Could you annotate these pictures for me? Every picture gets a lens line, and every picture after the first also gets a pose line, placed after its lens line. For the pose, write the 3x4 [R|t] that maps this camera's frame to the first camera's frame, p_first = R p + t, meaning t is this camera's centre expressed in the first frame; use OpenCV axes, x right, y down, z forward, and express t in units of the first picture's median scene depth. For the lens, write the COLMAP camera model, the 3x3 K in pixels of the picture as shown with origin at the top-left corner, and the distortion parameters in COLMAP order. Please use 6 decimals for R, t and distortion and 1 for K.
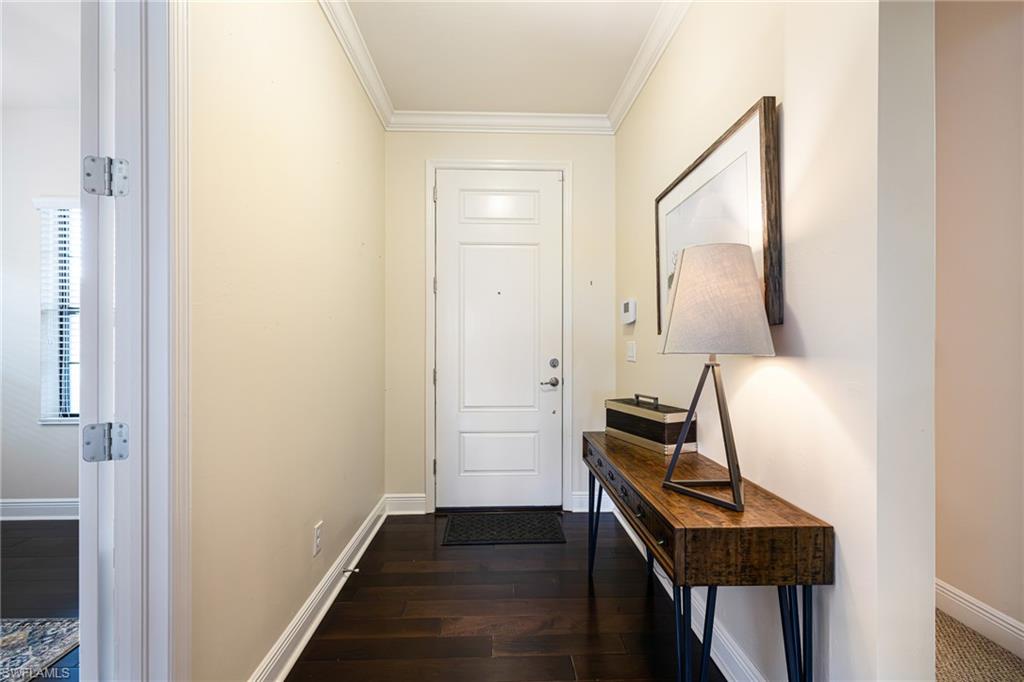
lens RADIAL K [[447.1, 0, 510.5], [0, 447.1, 340.9], [0, 0, 1]] dist [-0.004531, 0.001368]
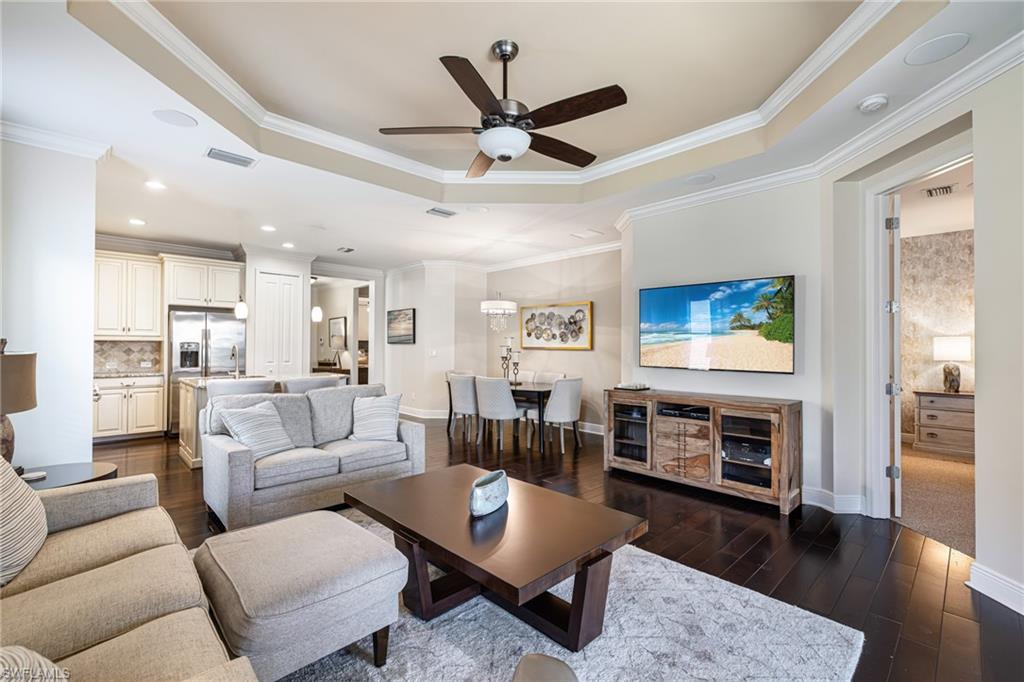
lens RADIAL K [[447.1, 0, 507.6], [0, 447.1, 336.2], [0, 0, 1]] dist [-0.004531, 0.001368]
pose [[0.754122, 0.023341, 0.656320, -1.071922], [-0.011132, 0.999679, -0.022761, -0.033677], [-0.656640, 0.009859, 0.754139, -3.021591]]
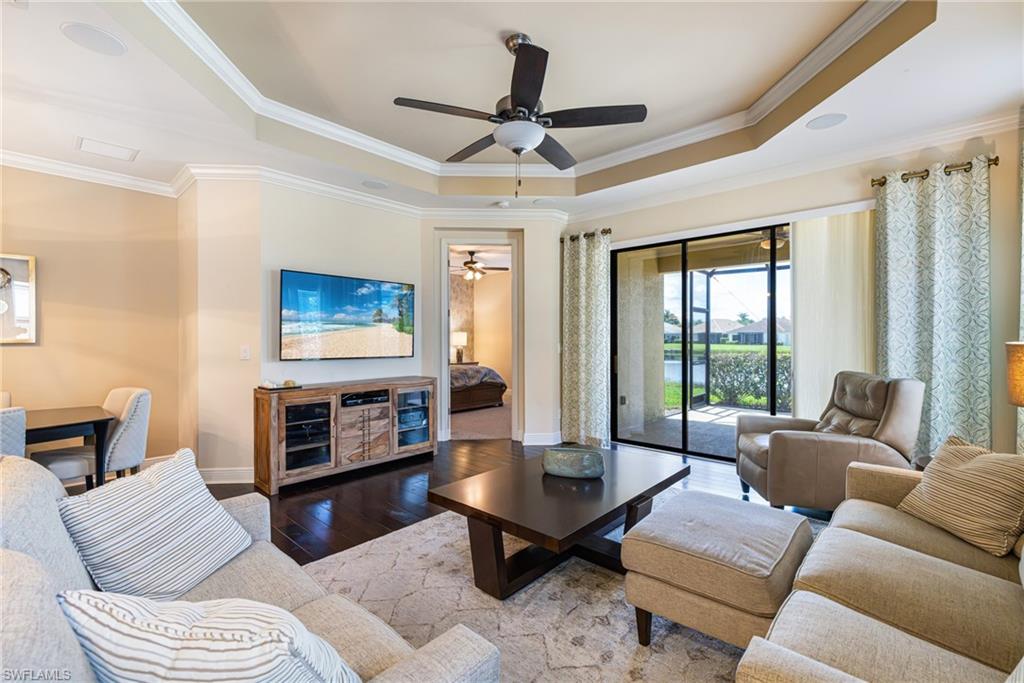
lens RADIAL K [[447.1, 0, 515.7], [0, 447.1, 339.0], [0, 0, 1]] dist [-0.004531, 0.001368]
pose [[-0.718488, 0.008689, 0.695486, -1.117077], [0.004614, 0.999960, -0.007726, -0.018857], [-0.695525, -0.002342, -0.718499, -1.647567]]
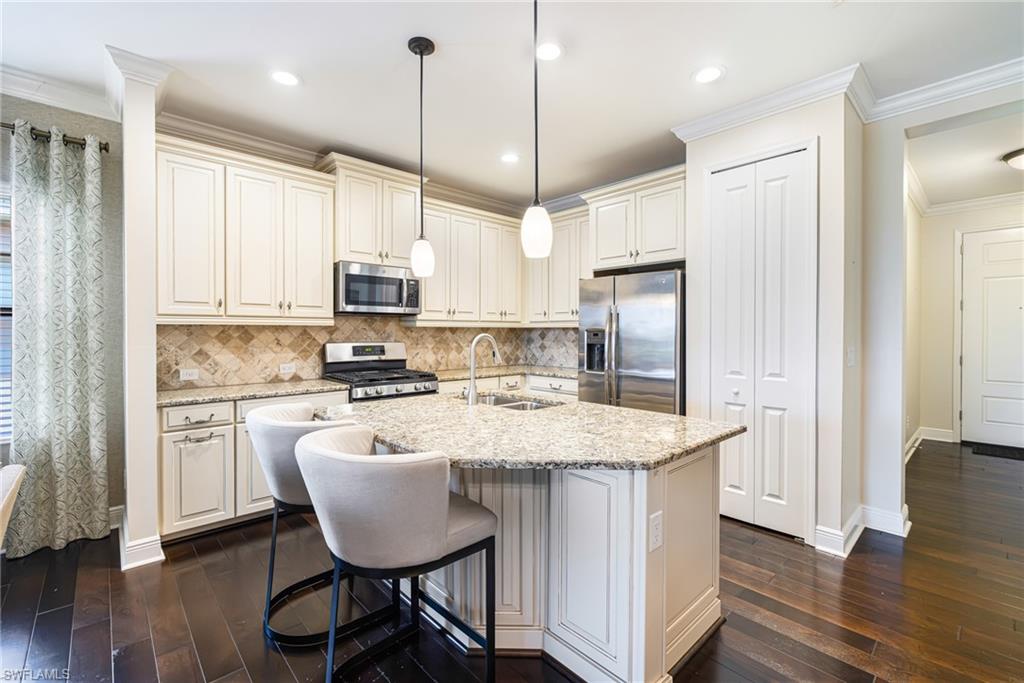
lens RADIAL K [[447.1, 0, 529.5], [0, 447.1, 328.0], [0, 0, 1]] dist [-0.004531, 0.001368]
pose [[0.657528, 0.004115, -0.753419, 0.022338], [-0.003293, 0.999991, 0.002589, -0.039077], [0.753423, 0.000779, 0.657536, -1.305690]]
